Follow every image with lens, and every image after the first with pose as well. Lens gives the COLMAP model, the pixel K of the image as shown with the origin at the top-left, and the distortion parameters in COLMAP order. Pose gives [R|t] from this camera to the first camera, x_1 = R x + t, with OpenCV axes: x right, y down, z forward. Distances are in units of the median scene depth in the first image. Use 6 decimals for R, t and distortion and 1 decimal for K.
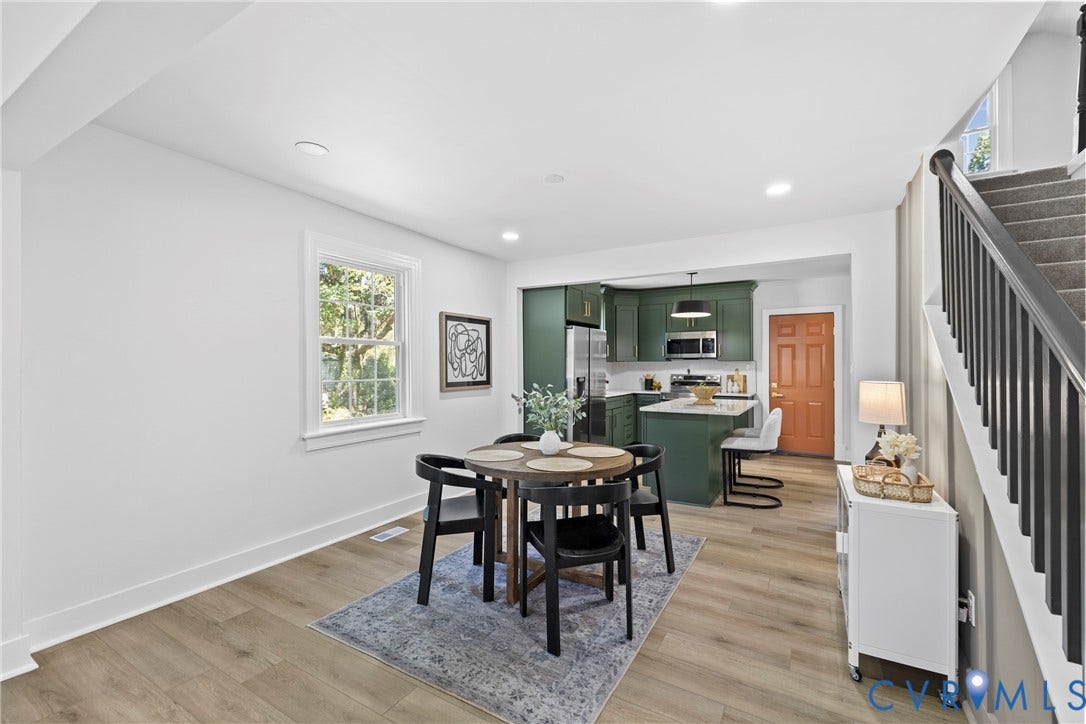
lens RADIAL K [[453.2, 0, 546.6], [0, 453.2, 362.9], [0, 0, 1]] dist [-0.005924, 0.000338]
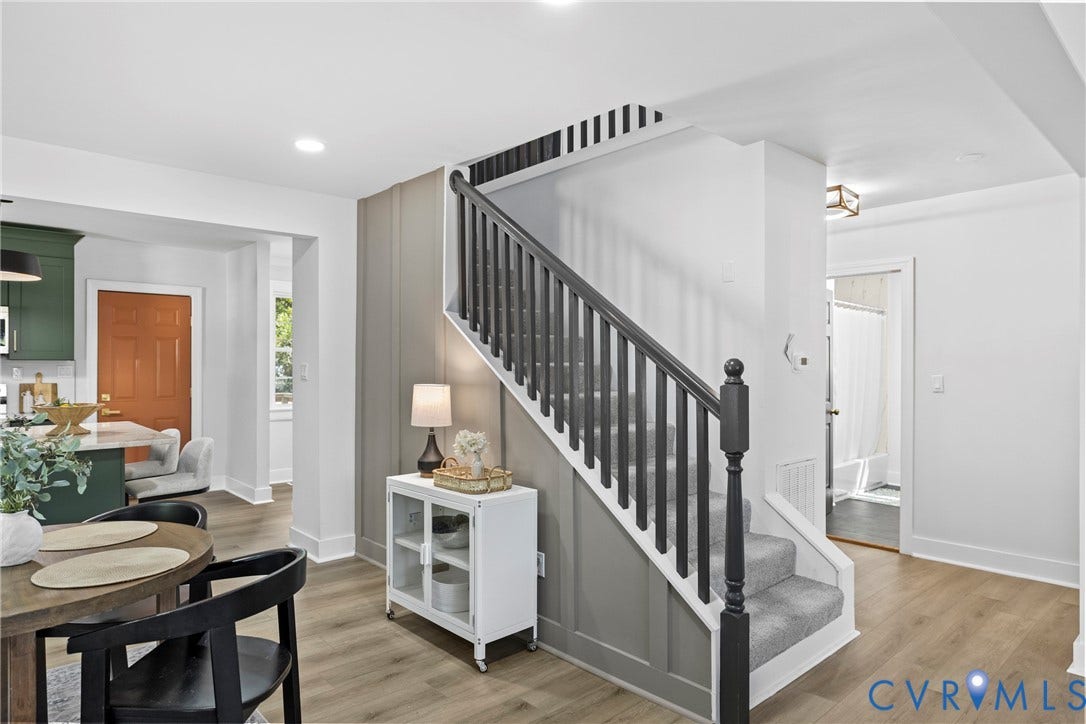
lens RADIAL K [[638.0, 0, 541.0], [0, 638.0, 365.9], [0, 0, 1]] dist [-0.000838, 0.000277]
pose [[0.289871, 0.000097, 0.957066, -0.280079], [-0.005474, 0.999984, 0.001557, -0.001917], [-0.957050, -0.005690, 0.289867, 0.185243]]
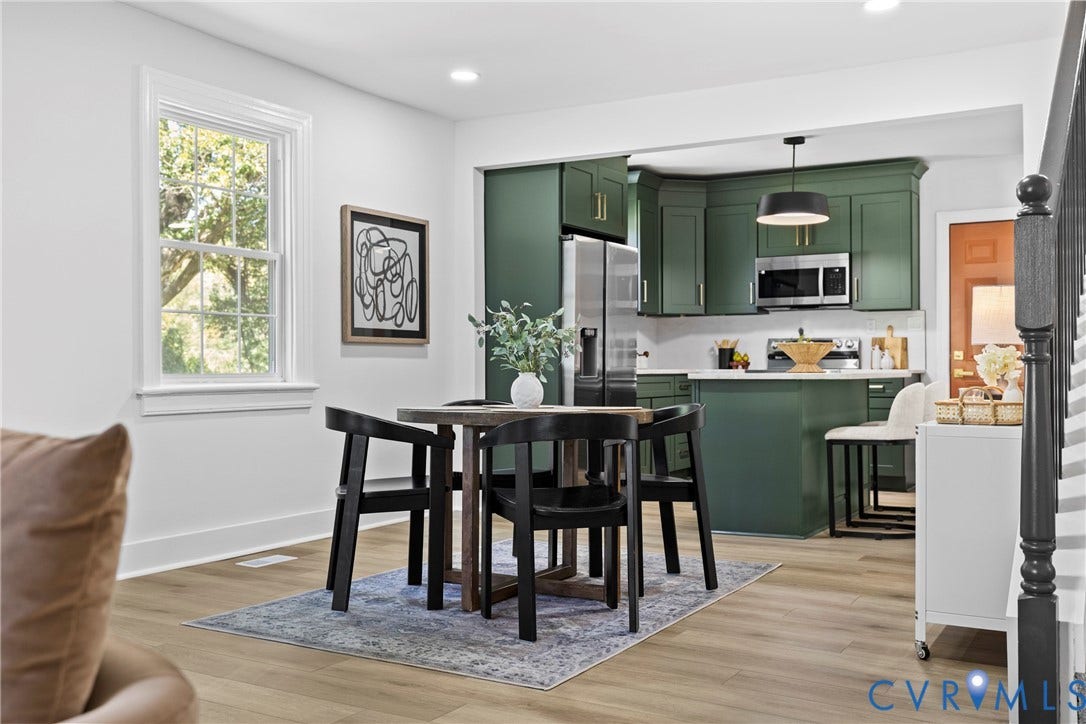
lens RADIAL K [[1044.3, 0, 541.1], [0, 1044.3, 356.6], [0, 0, 1]] dist [-0.002953, 0.000000]
pose [[0.999992, 0.000282, 0.003911, 0.013561], [-0.000260, 0.999983, -0.005800, 0.082411], [-0.003912, 0.005799, 0.999976, -0.312591]]
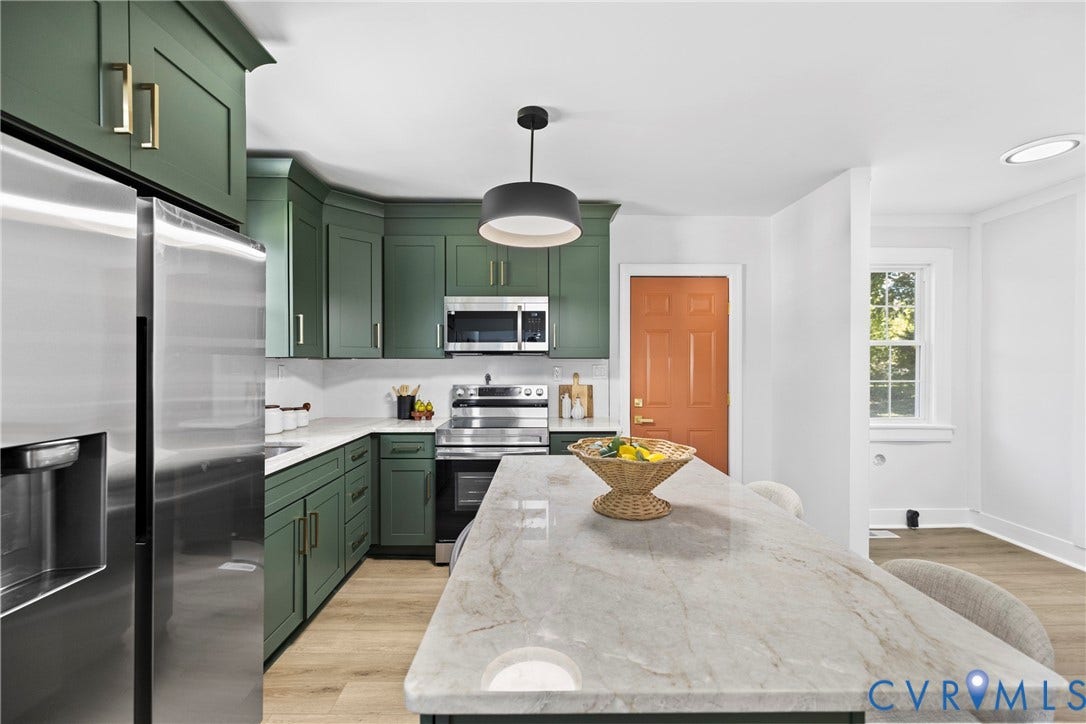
lens RADIAL K [[453.2, 0, 541.5], [0, 453.2, 365.0], [0, 0, 1]] dist [-0.005924, 0.000338]
pose [[0.856368, -0.000156, 0.516365, 0.164176], [-0.002823, 0.999984, 0.004983, 0.001328], [-0.516357, -0.005725, 0.856354, 0.833243]]
